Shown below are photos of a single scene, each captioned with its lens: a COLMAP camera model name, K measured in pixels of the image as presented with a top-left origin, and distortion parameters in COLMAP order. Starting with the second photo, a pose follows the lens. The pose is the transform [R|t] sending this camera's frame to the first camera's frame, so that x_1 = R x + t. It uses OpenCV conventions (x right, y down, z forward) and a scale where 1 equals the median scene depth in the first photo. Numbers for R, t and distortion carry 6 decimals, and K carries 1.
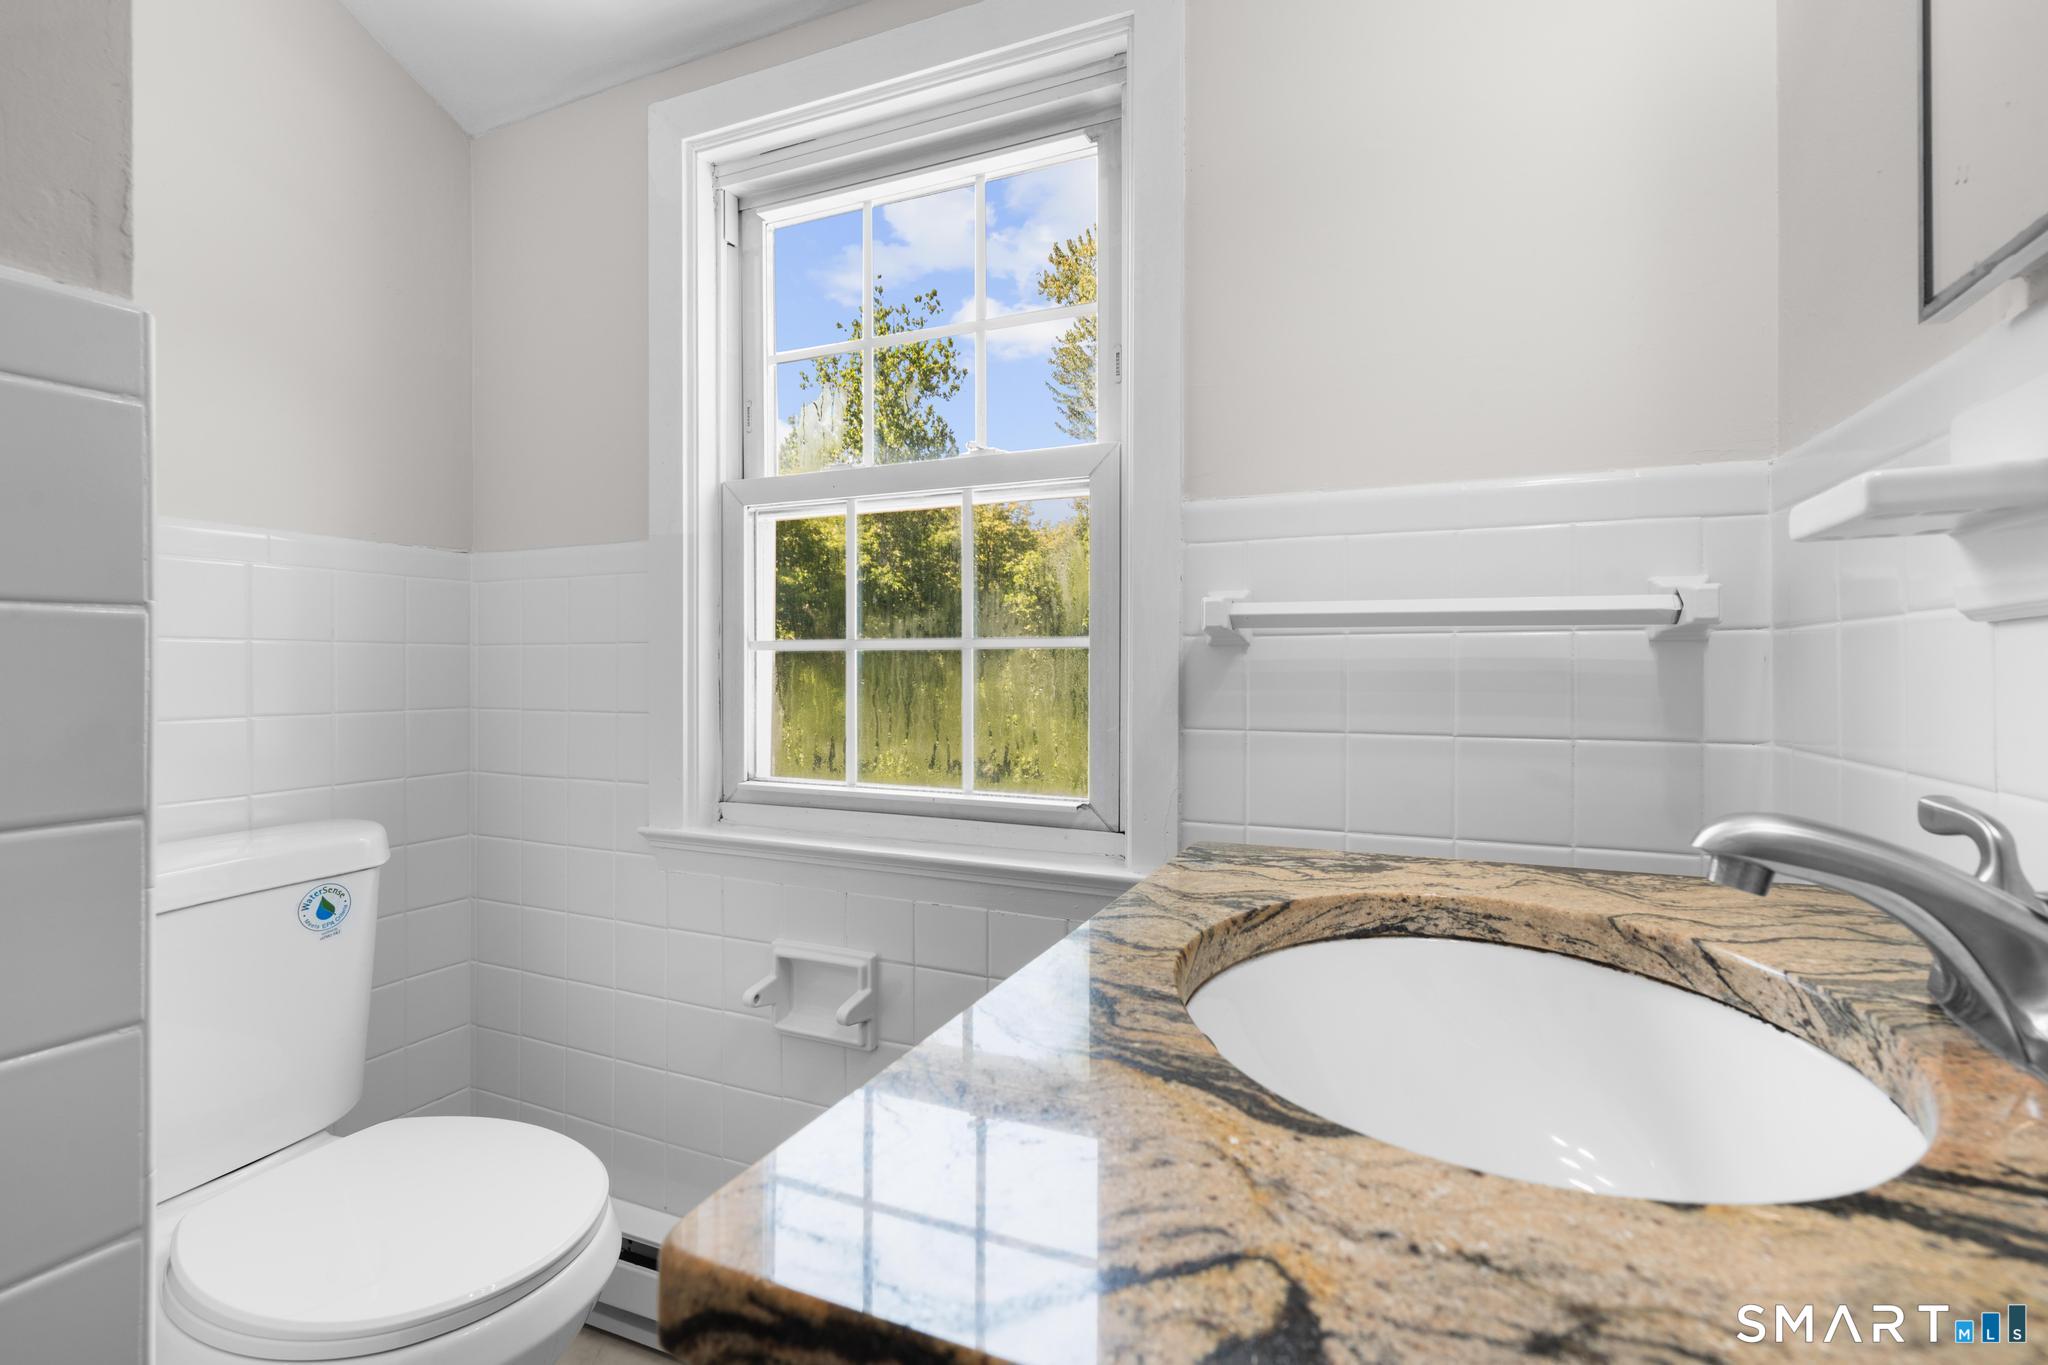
lens RADIAL K [[930.3, 0, 1029.5], [0, 930.3, 676.6], [0, 0, 1]] dist [-0.001185, 0.002294]
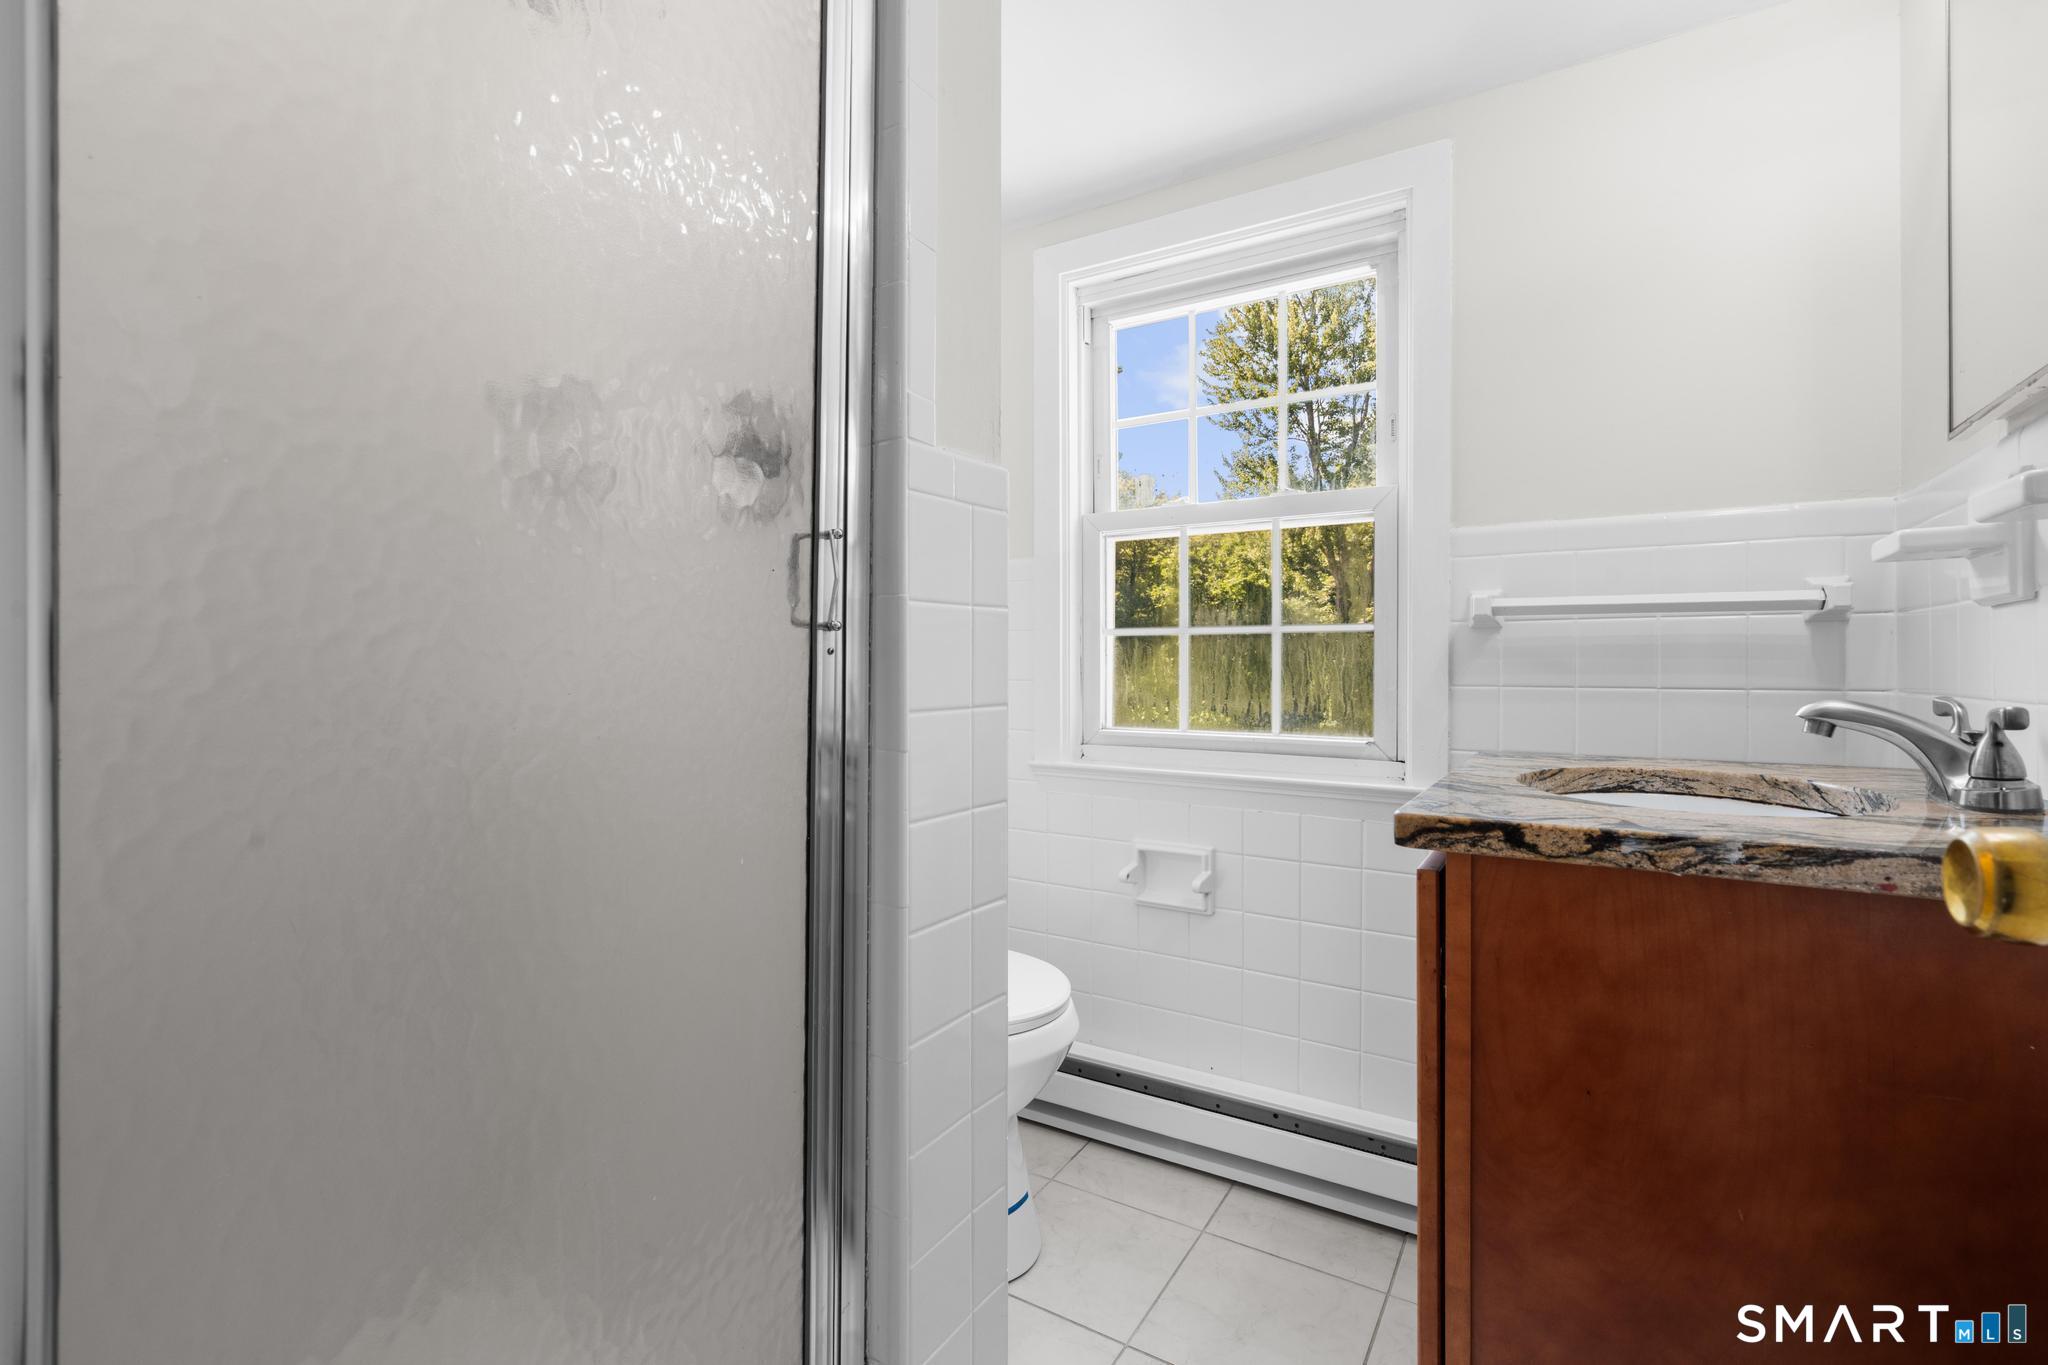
lens RADIAL K [[927.7, 0, 1031.6], [0, 927.7, 673.9], [0, 0, 1]] dist [-0.003581, 0.003369]
pose [[0.988685, -0.000535, -0.150007, -0.298871], [0.001090, 0.999993, 0.003617, 0.035462], [0.150004, -0.003739, 0.988678, -0.587021]]
